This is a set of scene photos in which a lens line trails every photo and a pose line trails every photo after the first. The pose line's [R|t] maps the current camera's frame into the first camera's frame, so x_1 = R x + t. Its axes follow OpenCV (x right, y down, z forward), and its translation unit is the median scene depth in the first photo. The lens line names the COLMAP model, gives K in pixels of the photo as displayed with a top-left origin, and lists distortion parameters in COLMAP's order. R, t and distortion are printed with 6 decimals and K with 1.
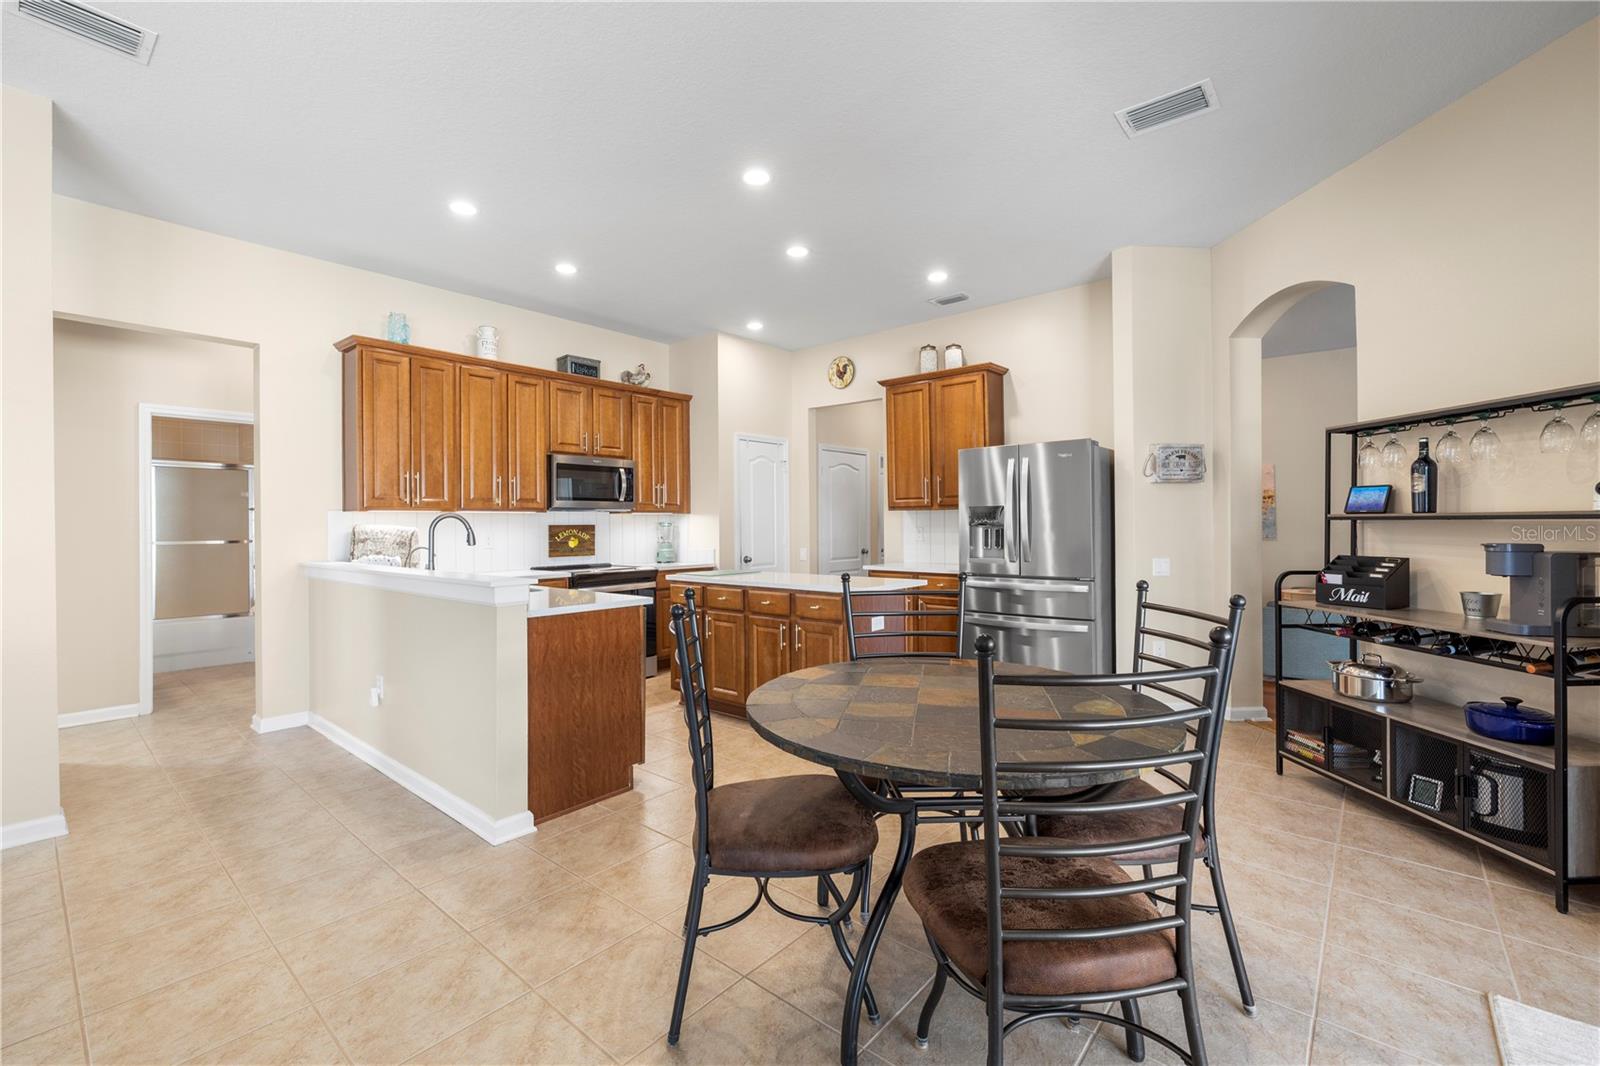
lens RADIAL K [[677.7, 0, 795.7], [0, 677.7, 524.1], [0, 0, 1]] dist [0.000493, 0.000443]
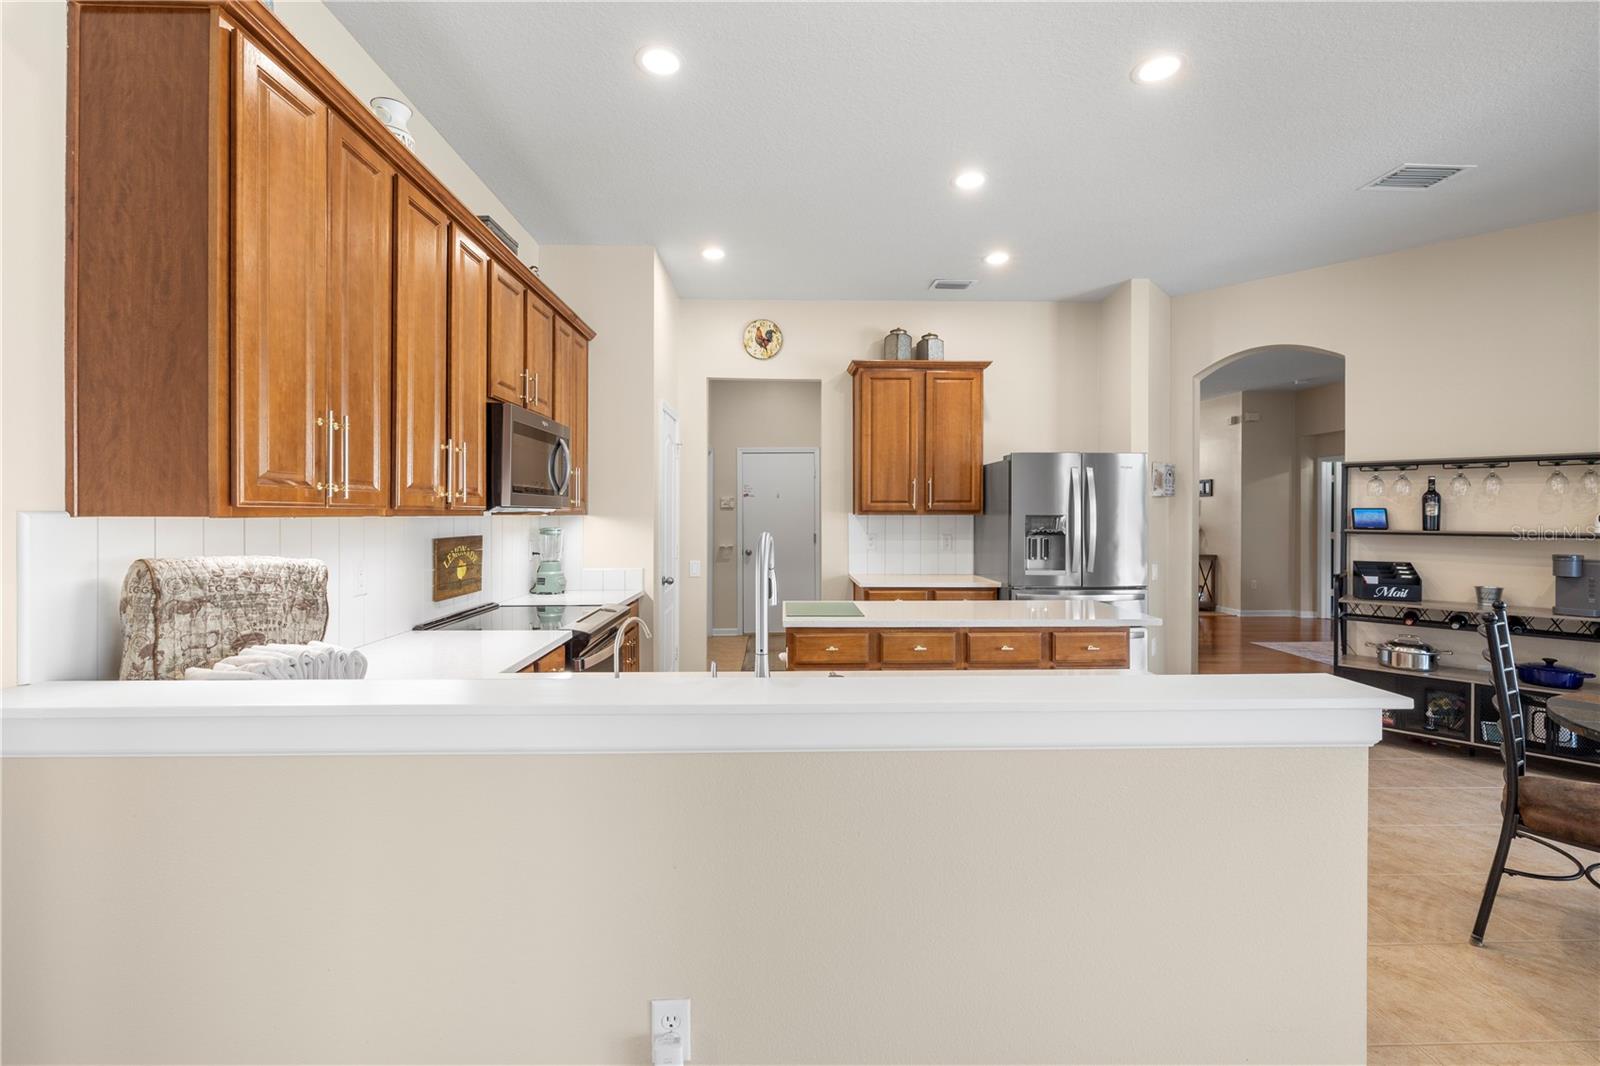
lens RADIAL K [[677.7, 0, 795.7], [0, 677.7, 524.1], [0, 0, 1]] dist [0.000493, 0.000443]
pose [[0.741134, -0.000717, 0.671357, -0.508632], [-0.008266, 0.999914, 0.010193, -0.017180], [-0.671307, -0.013104, 0.741064, 0.440753]]
